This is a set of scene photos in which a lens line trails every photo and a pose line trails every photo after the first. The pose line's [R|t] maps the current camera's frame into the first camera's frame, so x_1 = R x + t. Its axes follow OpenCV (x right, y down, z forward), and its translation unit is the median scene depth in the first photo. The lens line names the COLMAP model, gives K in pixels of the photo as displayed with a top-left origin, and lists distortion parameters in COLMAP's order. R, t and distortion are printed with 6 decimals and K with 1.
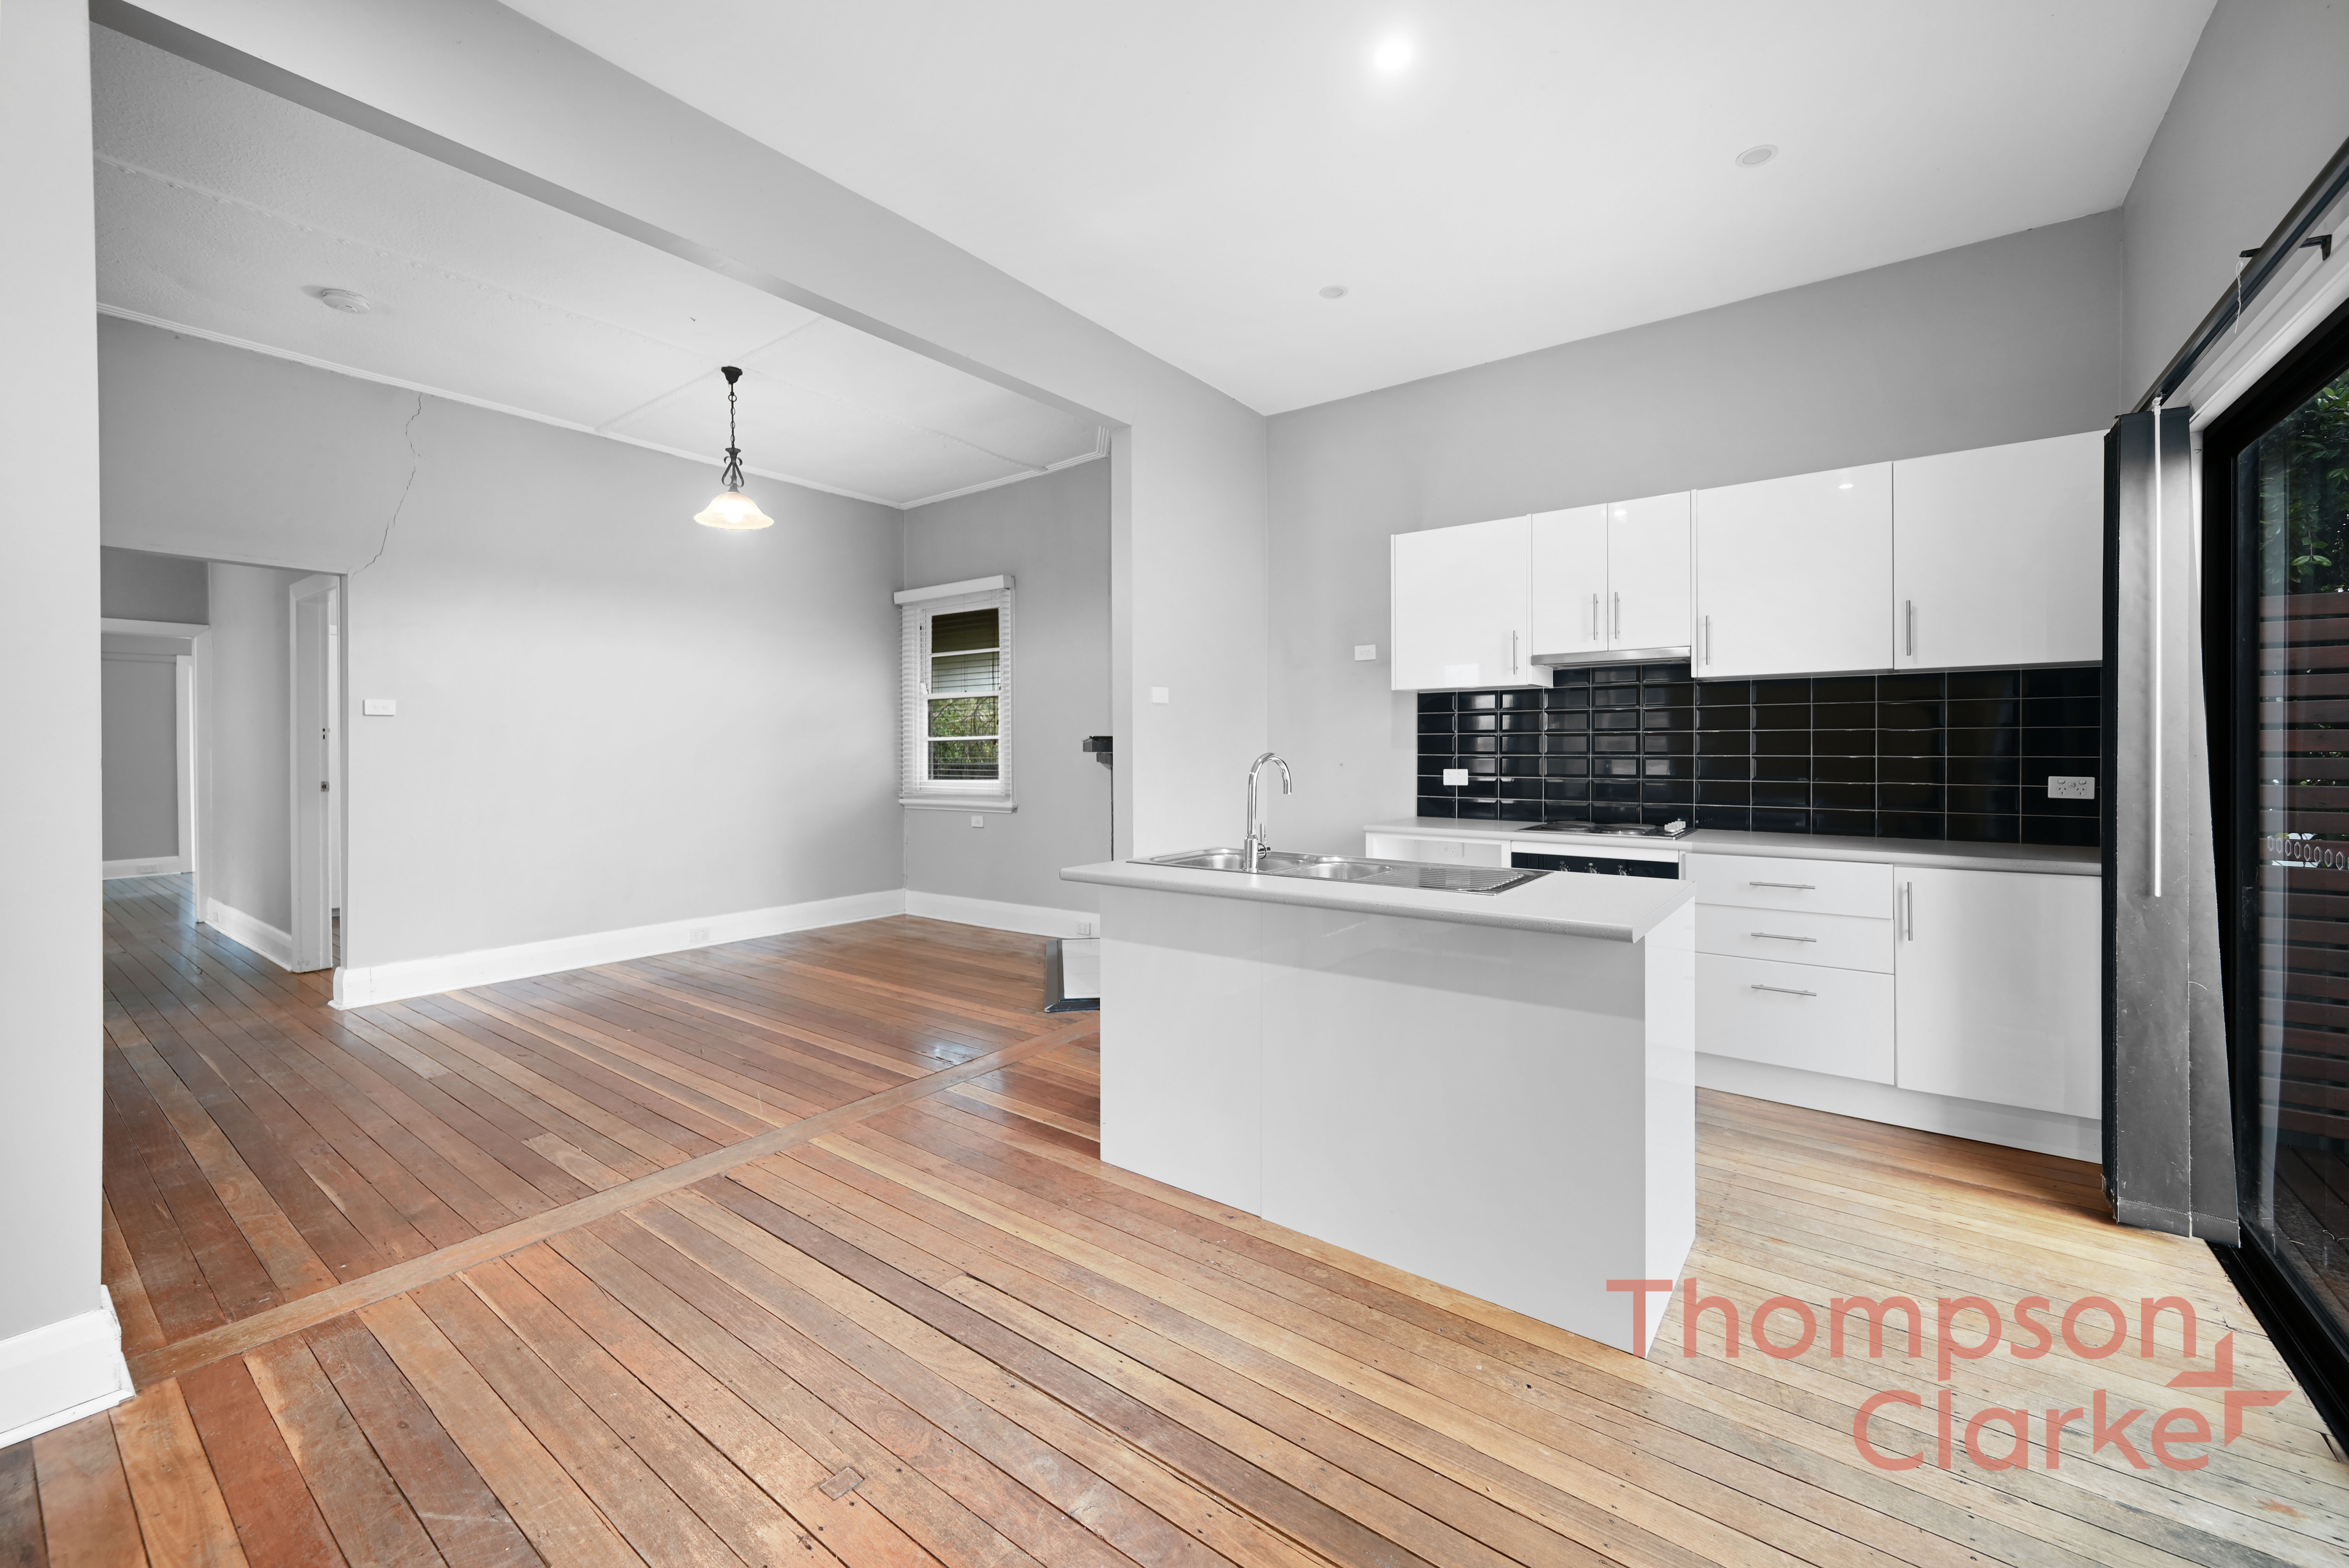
lens RADIAL K [[934.6, 0, 1175.1], [0, 934.6, 749.7], [0, 0, 1]] dist [0.000545, 0.000100]
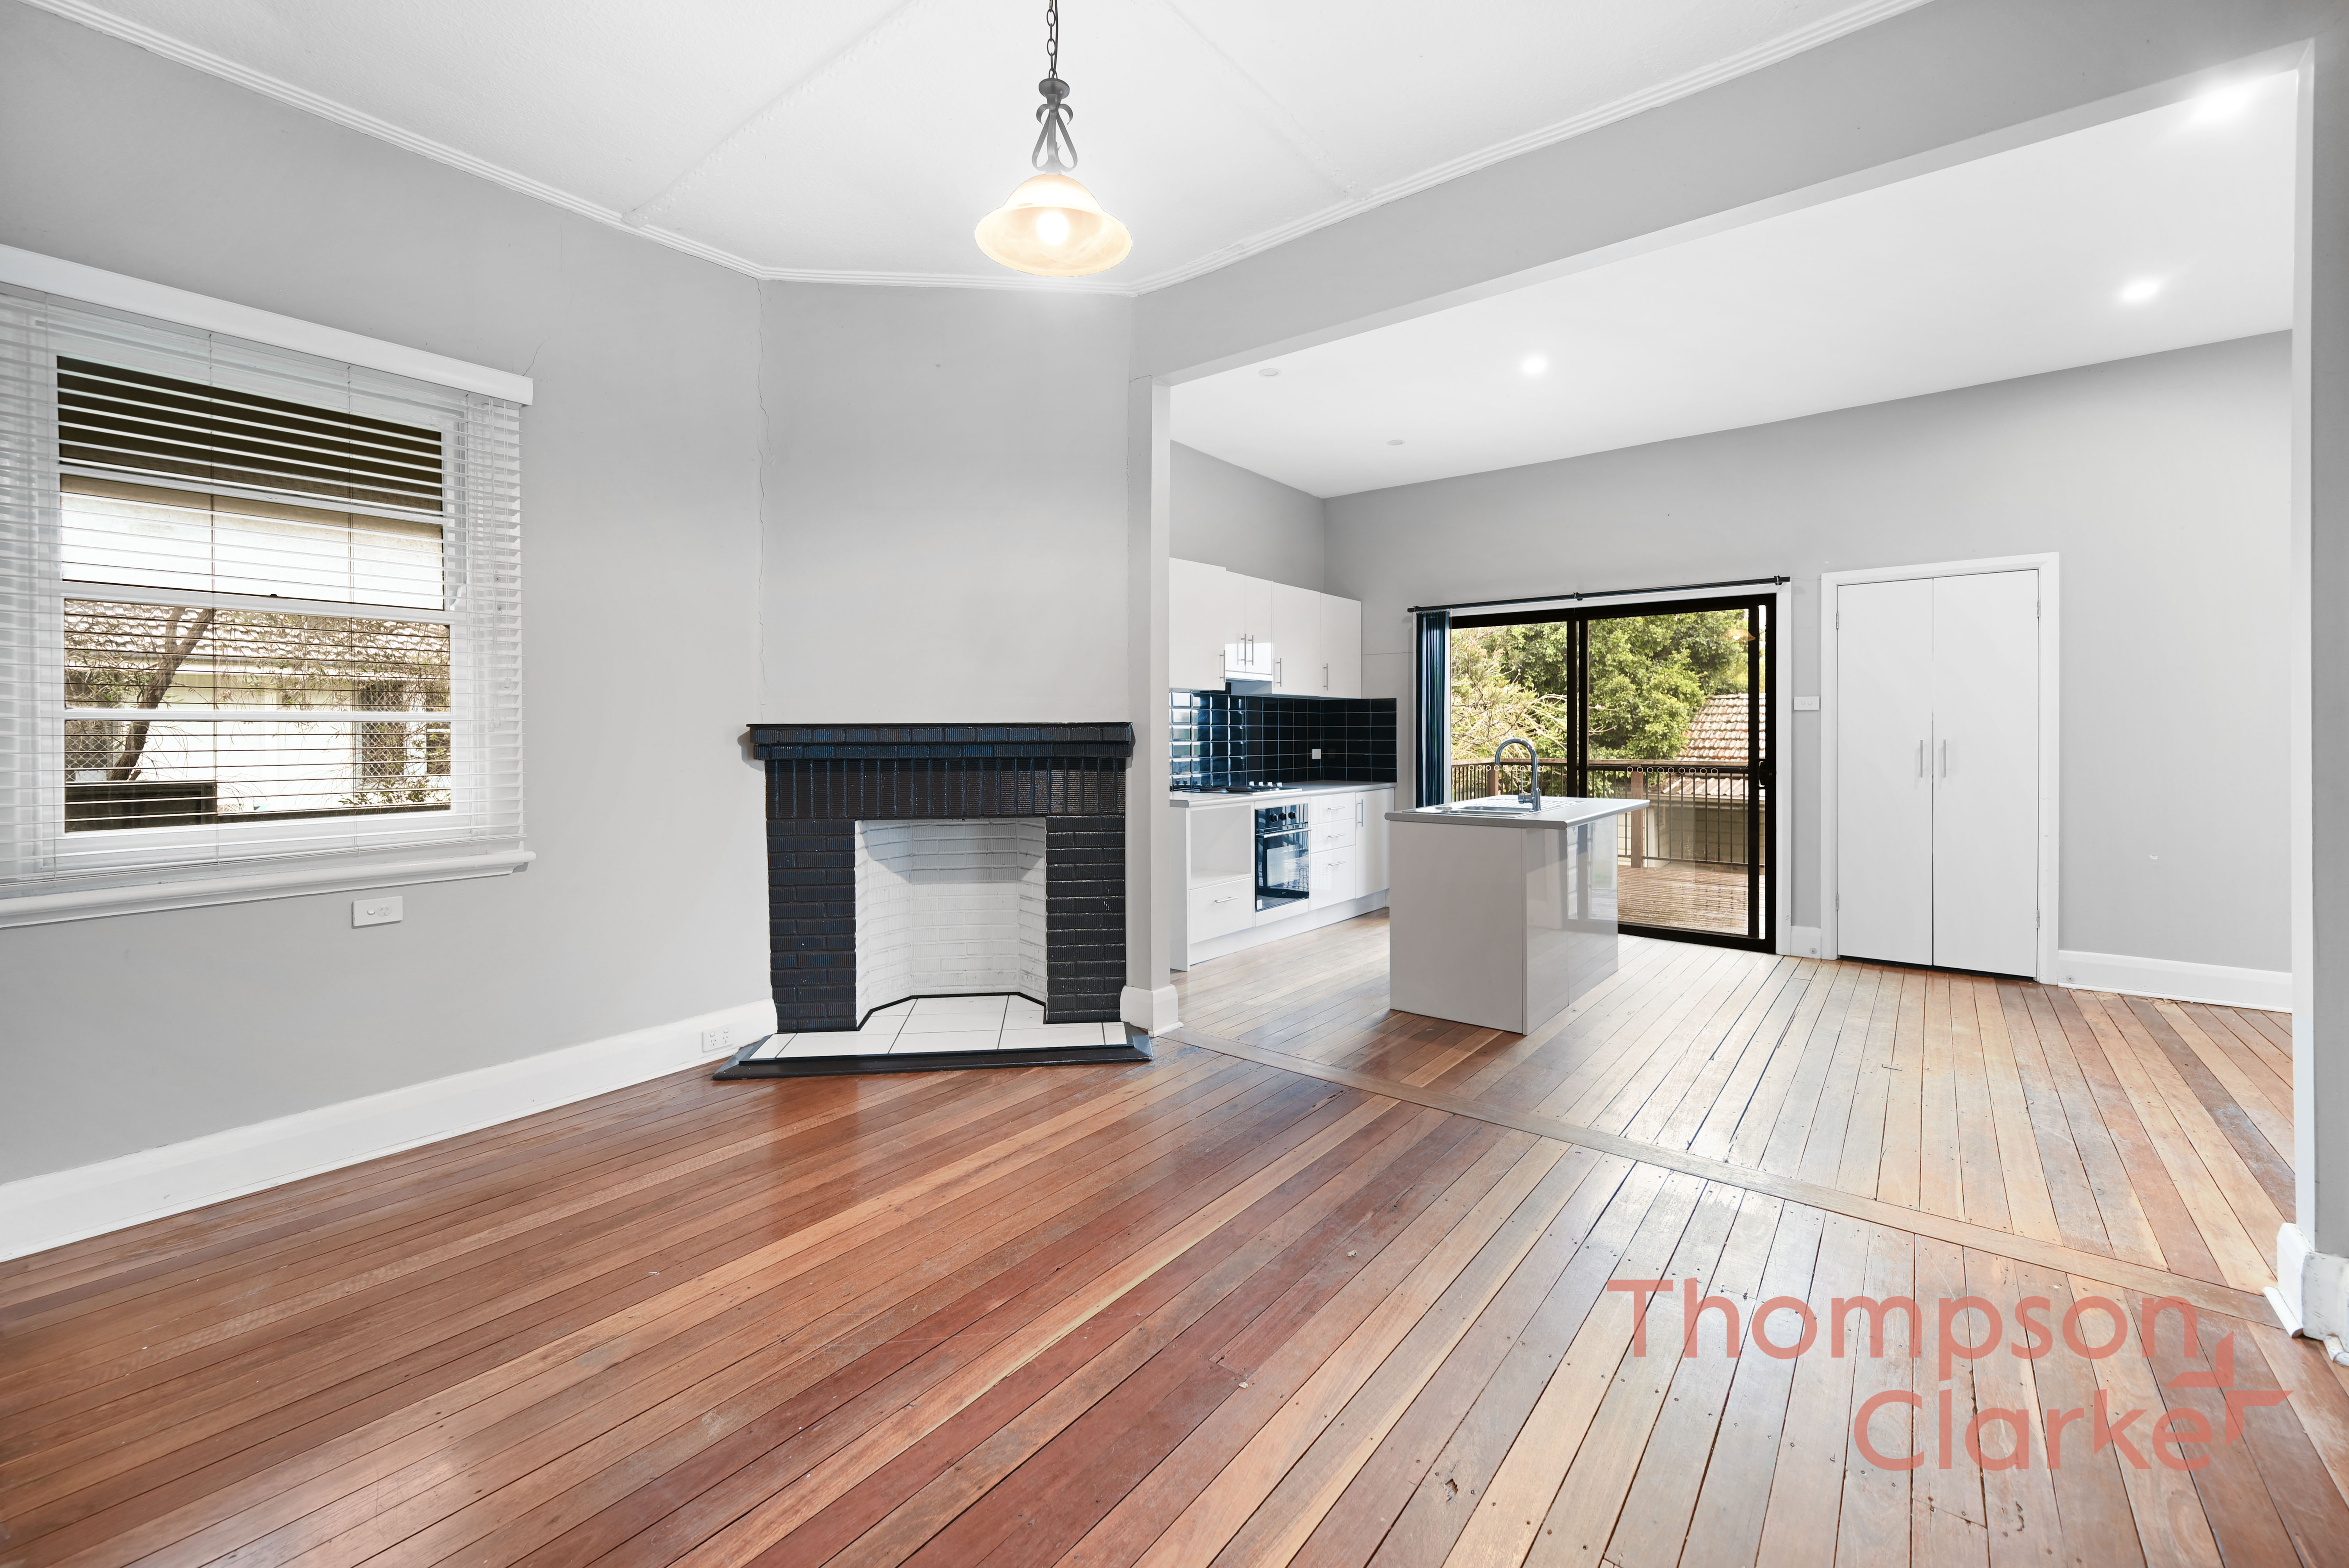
lens RADIAL K [[952.0, 0, 1162.9], [0, 952.0, 737.1], [0, 0, 1]] dist [-0.000717, -0.000188]
pose [[0.029832, 0.000703, 0.999555, -1.310395], [0.005452, 0.999985, -0.000866, 0.000114], [-0.999540, 0.005476, 0.029828, 1.307179]]
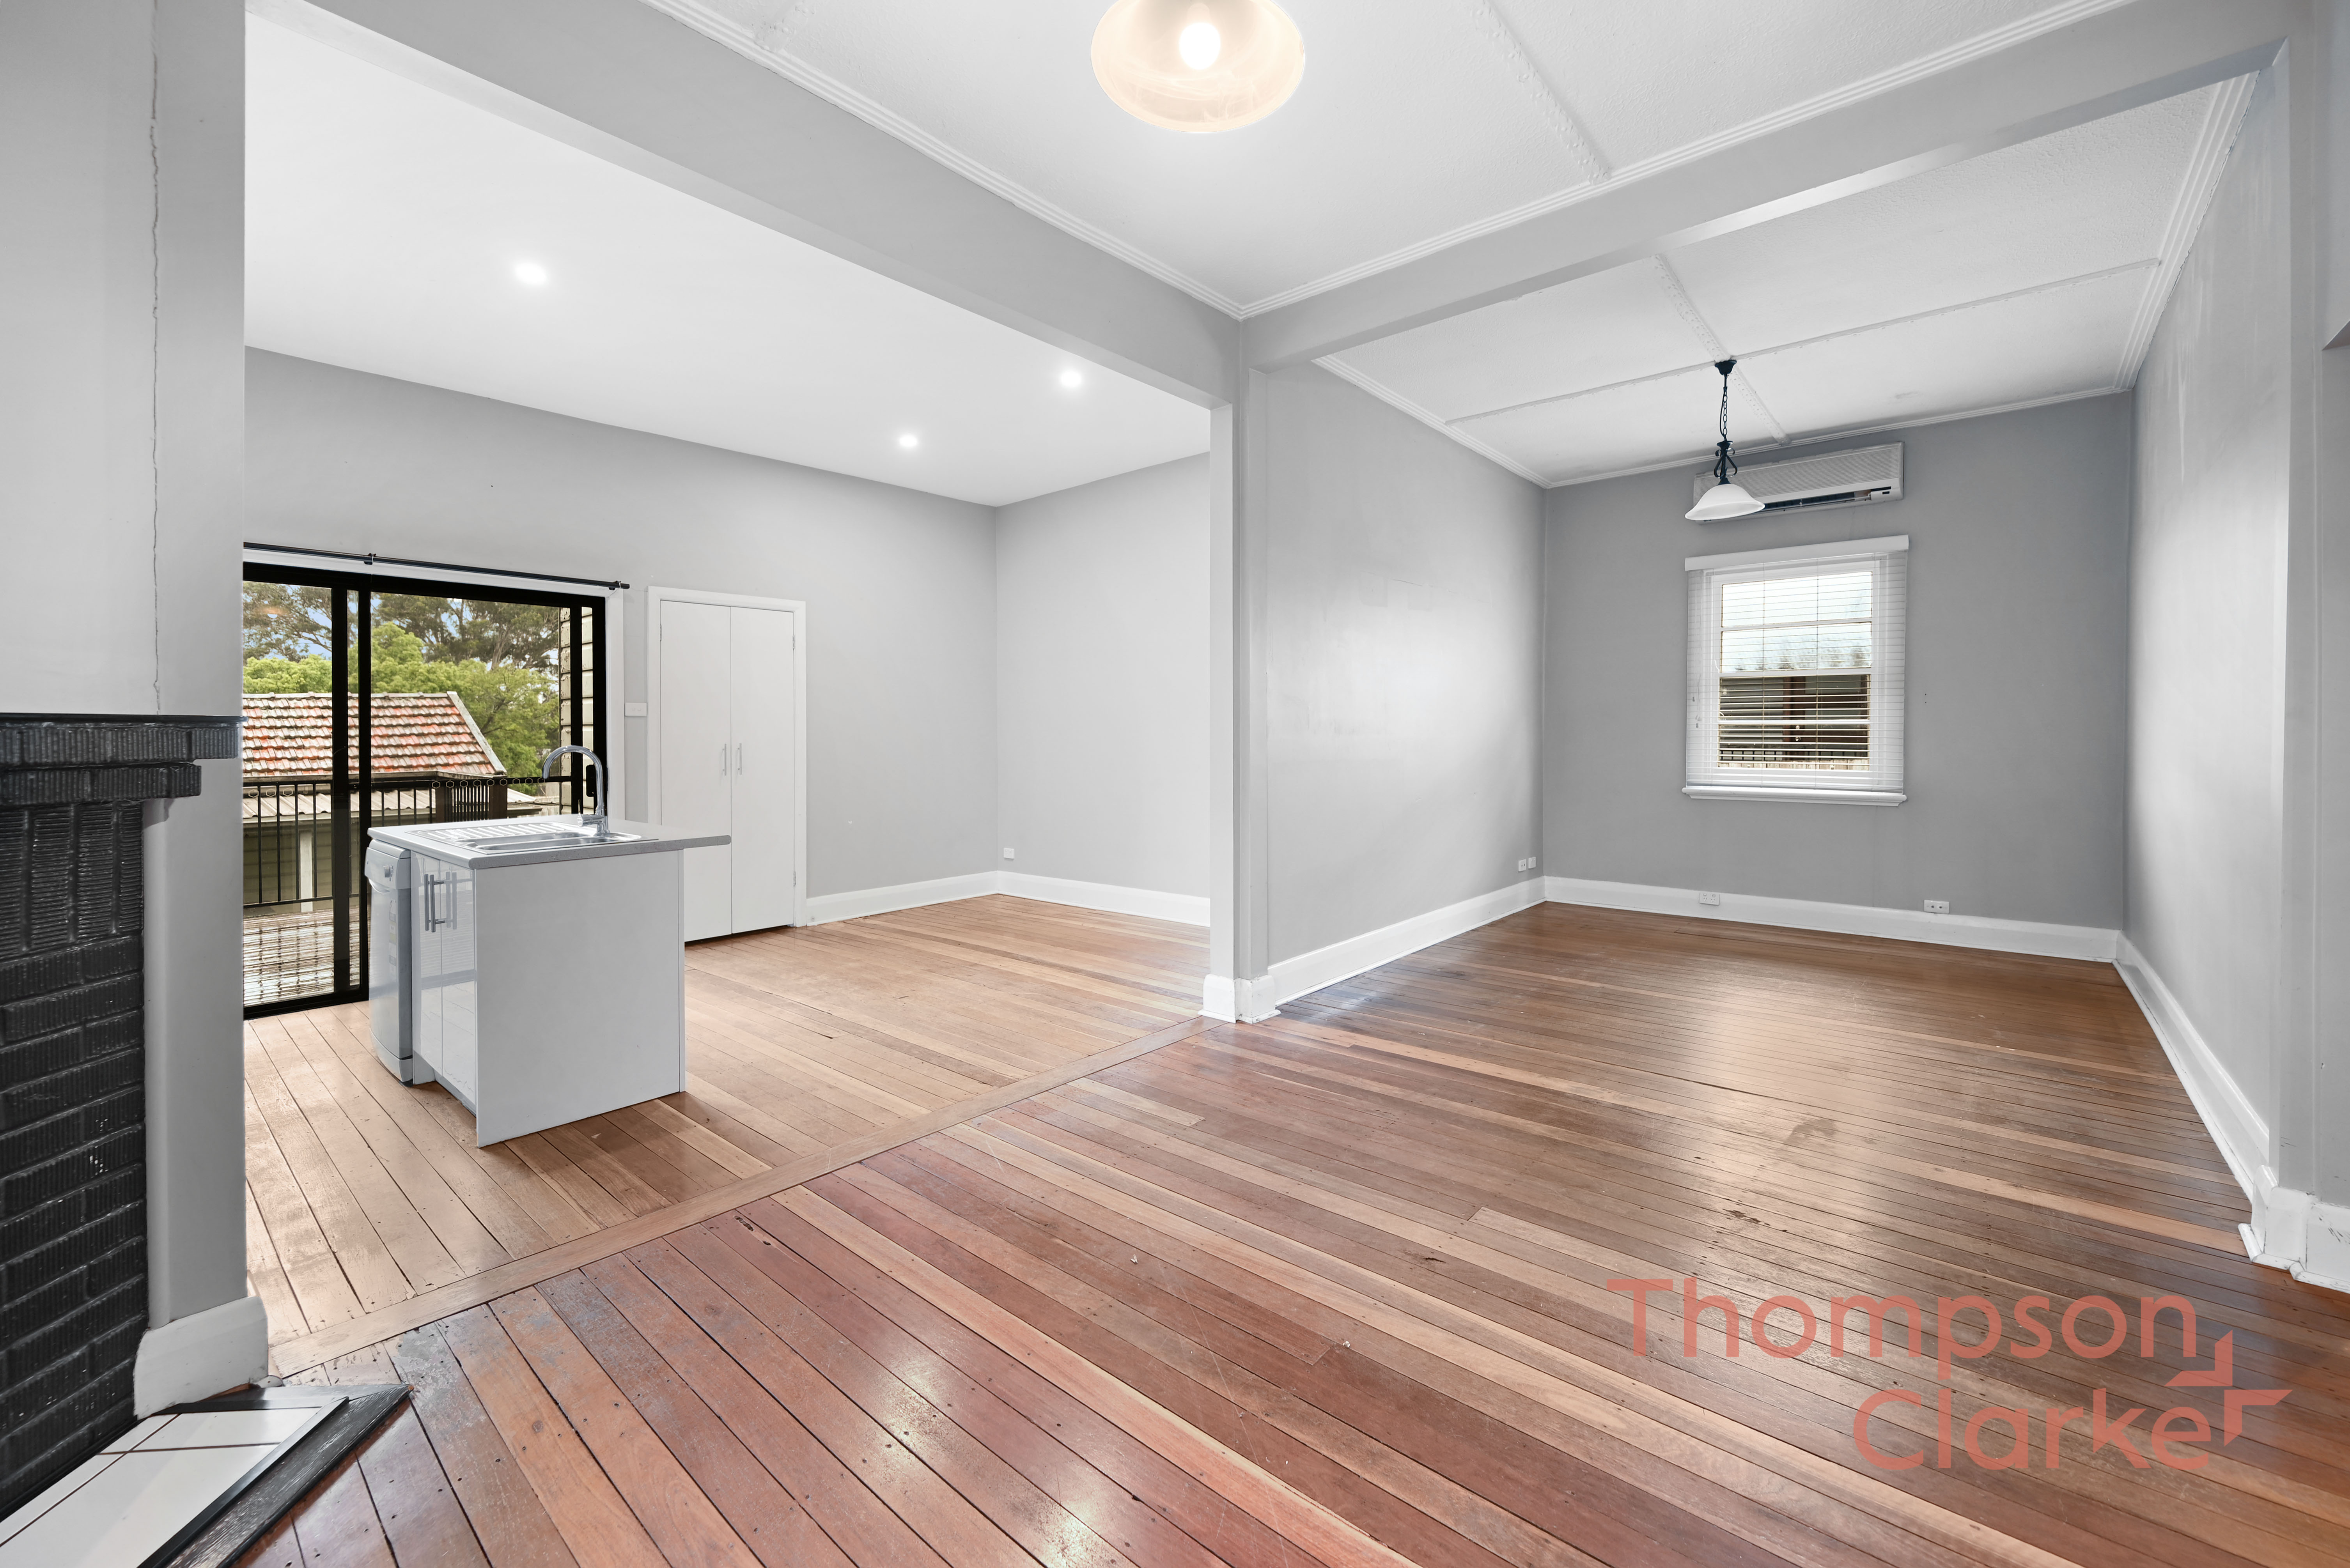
lens RADIAL K [[952.3, 0, 1163.4], [0, 952.3, 737.1], [0, 0, 1]] dist [-0.000717, -0.000188]
pose [[-0.997264, 0.010728, 0.073137, -0.678040], [0.011379, 0.999899, 0.008487, -0.007712], [-0.073038, 0.009296, -0.997286, 1.883938]]
